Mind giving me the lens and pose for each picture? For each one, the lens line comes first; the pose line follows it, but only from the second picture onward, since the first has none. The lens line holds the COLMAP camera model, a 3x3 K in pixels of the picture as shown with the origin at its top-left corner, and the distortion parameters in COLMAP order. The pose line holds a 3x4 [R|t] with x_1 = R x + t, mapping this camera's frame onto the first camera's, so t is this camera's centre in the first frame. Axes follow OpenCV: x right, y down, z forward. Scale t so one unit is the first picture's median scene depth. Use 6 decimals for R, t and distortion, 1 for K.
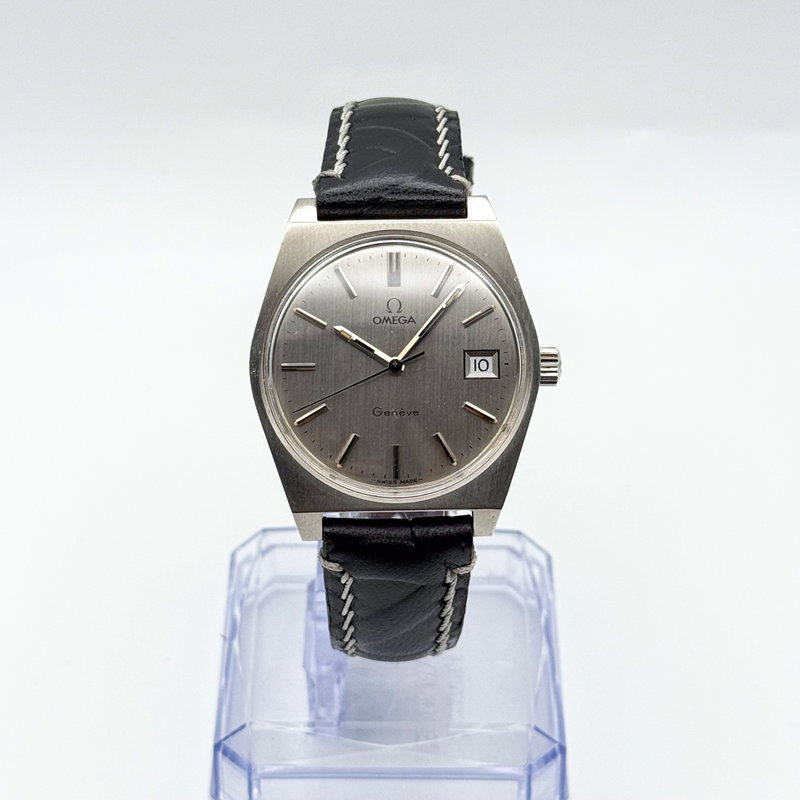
lens RADIAL K [[2274.4, 0, 399.8], [0, 2274.4, 399.6], [0, 0, 1]] dist [0.092057, 0.000000]
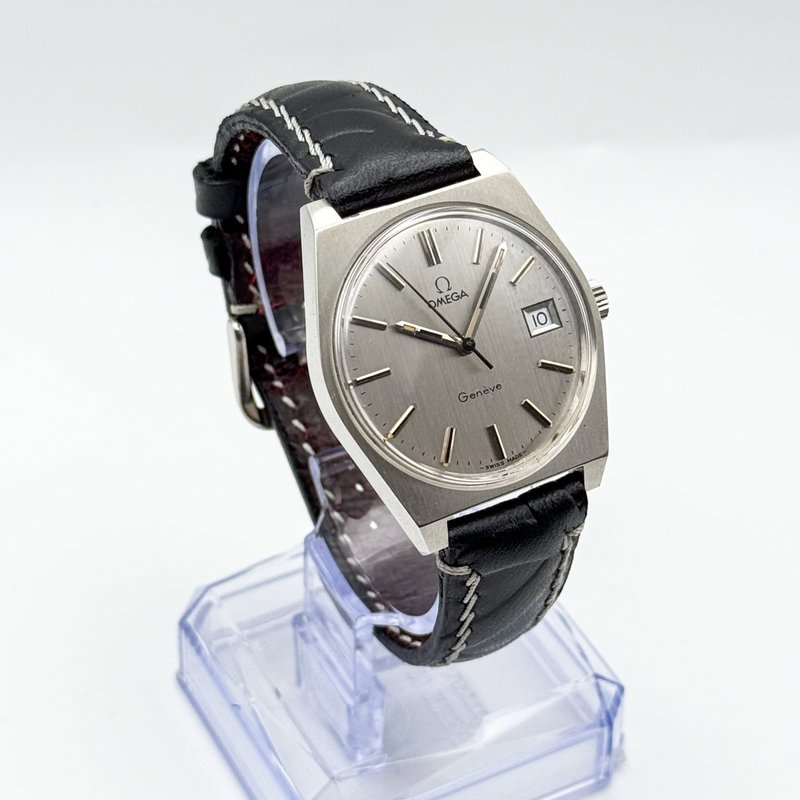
lens RADIAL K [[2274.4, 0, 406.6], [0, 2274.4, 405.2], [0, 0, 1]] dist [0.092057, 0.000000]
pose [[0.878734, -0.297337, 0.373386, -0.379512], [0.296816, 0.953024, 0.060385, -0.054828], [-0.373800, 0.057764, 0.925709, 0.141075]]
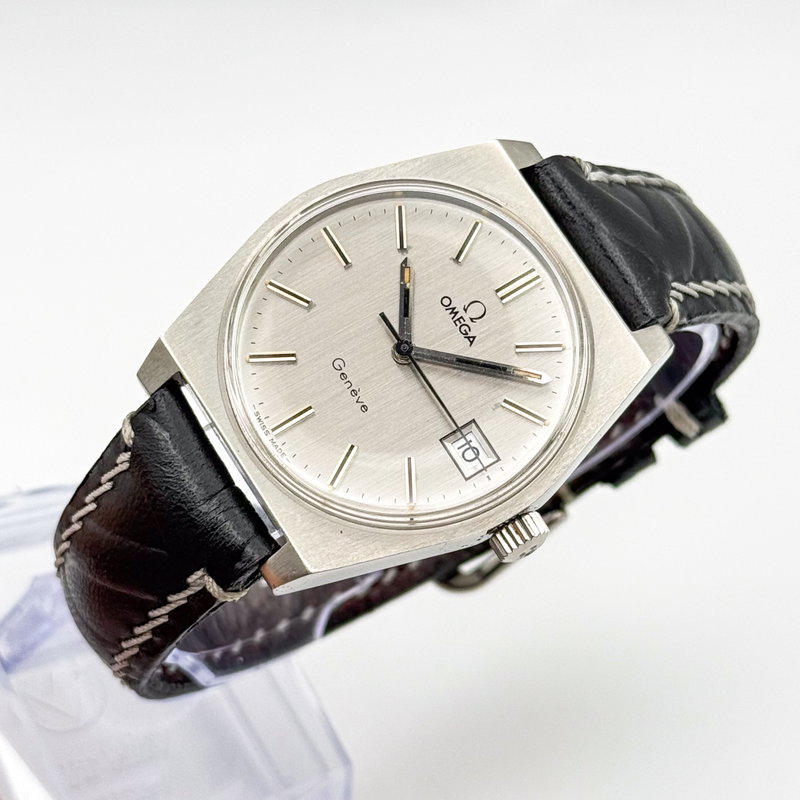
lens RADIAL K [[2274.4, 0, 400.1], [0, 2274.4, 399.9], [0, 0, 1]] dist [0.092057, 0.000000]
pose [[0.517414, 0.809265, -0.278160, 0.210463], [-0.852625, 0.515228, -0.087013, 0.057358], [0.072899, 0.282188, 0.956586, 0.308906]]
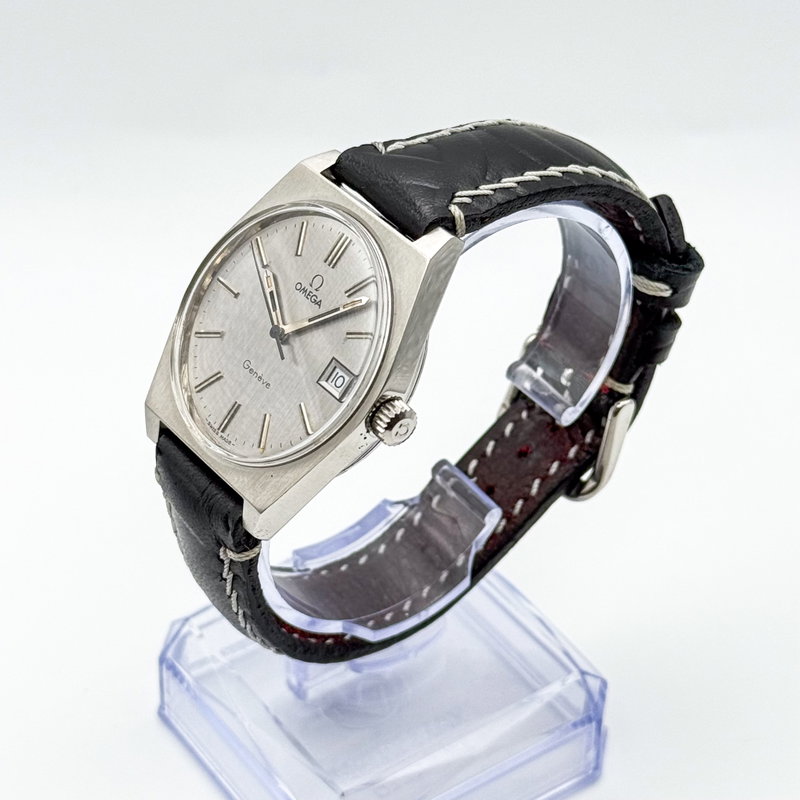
lens RADIAL K [[2274.4, 0, 401.7], [0, 2274.4, 394.8], [0, 0, 1]] dist [0.092057, 0.000000]
pose [[0.581941, 0.503306, -0.638770, 0.654516], [-0.524945, 0.832395, 0.177626, -0.190923], [0.621109, 0.231951, 0.748613, 0.313742]]
